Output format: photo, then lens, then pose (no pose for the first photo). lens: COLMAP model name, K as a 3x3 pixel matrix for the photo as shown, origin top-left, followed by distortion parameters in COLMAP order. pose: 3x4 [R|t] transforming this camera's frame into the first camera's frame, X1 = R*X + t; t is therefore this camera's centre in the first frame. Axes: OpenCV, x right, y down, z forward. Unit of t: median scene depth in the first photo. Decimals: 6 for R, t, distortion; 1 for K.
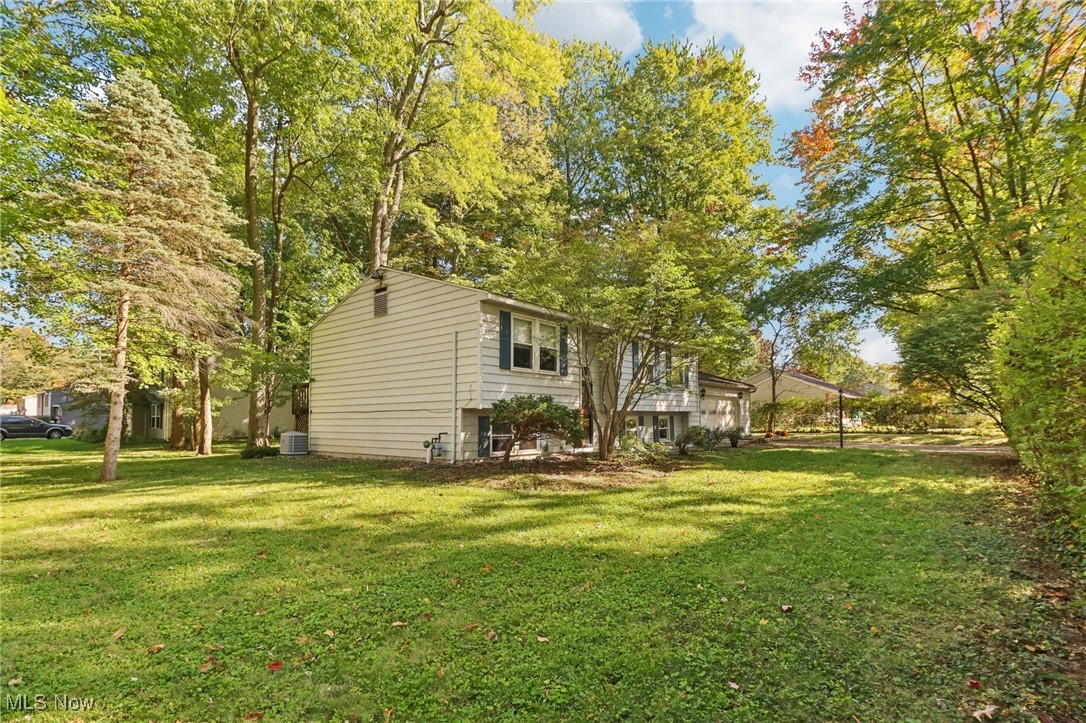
lens RADIAL K [[505.2, 0, 564.2], [0, 505.2, 393.4], [0, 0, 1]] dist [-0.010252, -0.001725]
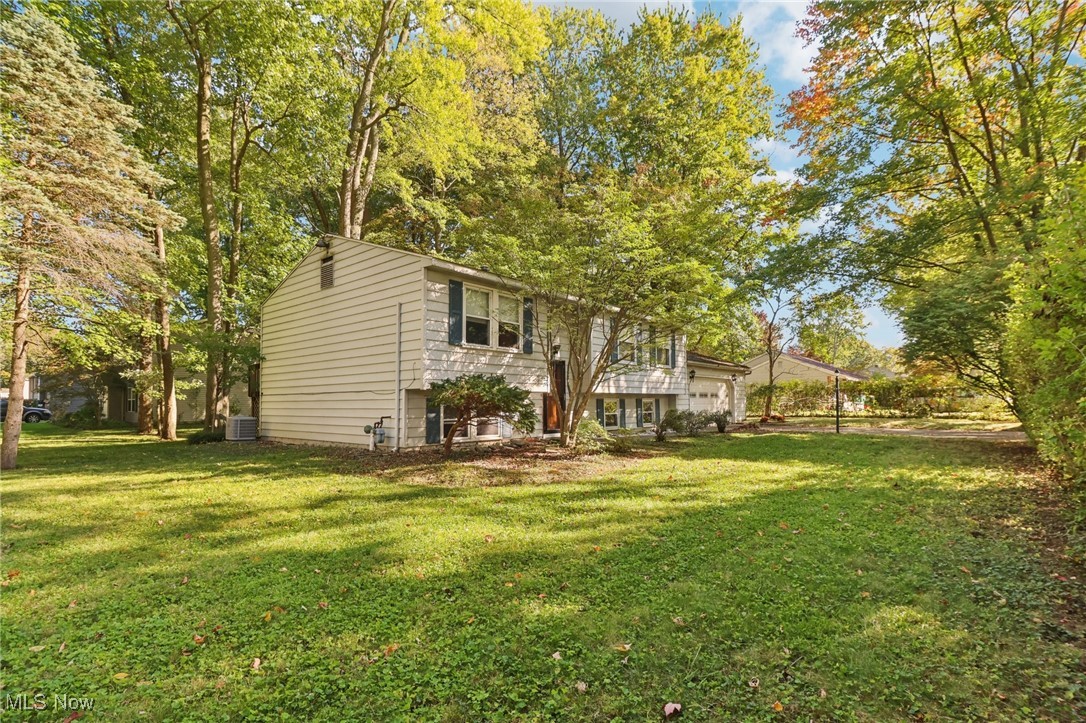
lens RADIAL K [[505.2, 0, 566.1], [0, 505.2, 382.6], [0, 0, 1]] dist [-0.010252, -0.001725]
pose [[0.999977, 0.000201, -0.006758, 0.052803], [-0.000130, 0.999946, 0.010410, 0.005361], [0.006760, -0.010409, 0.999923, 0.067189]]
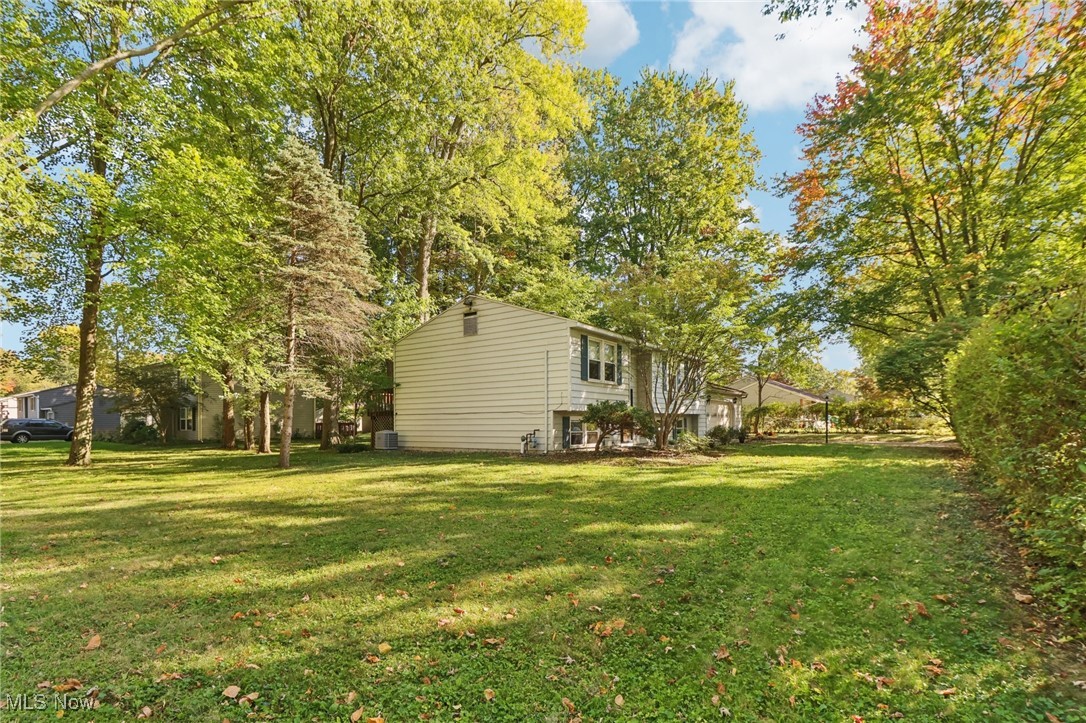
lens RADIAL K [[505.2, 0, 560.4], [0, 505.2, 417.9], [0, 0, 1]] dist [-0.010252, -0.001725]
pose [[0.998300, 0.000930, 0.058279, -0.157099], [-0.003250, 0.999205, 0.039731, -0.001868], [-0.058196, -0.039853, 0.997509, -0.177776]]
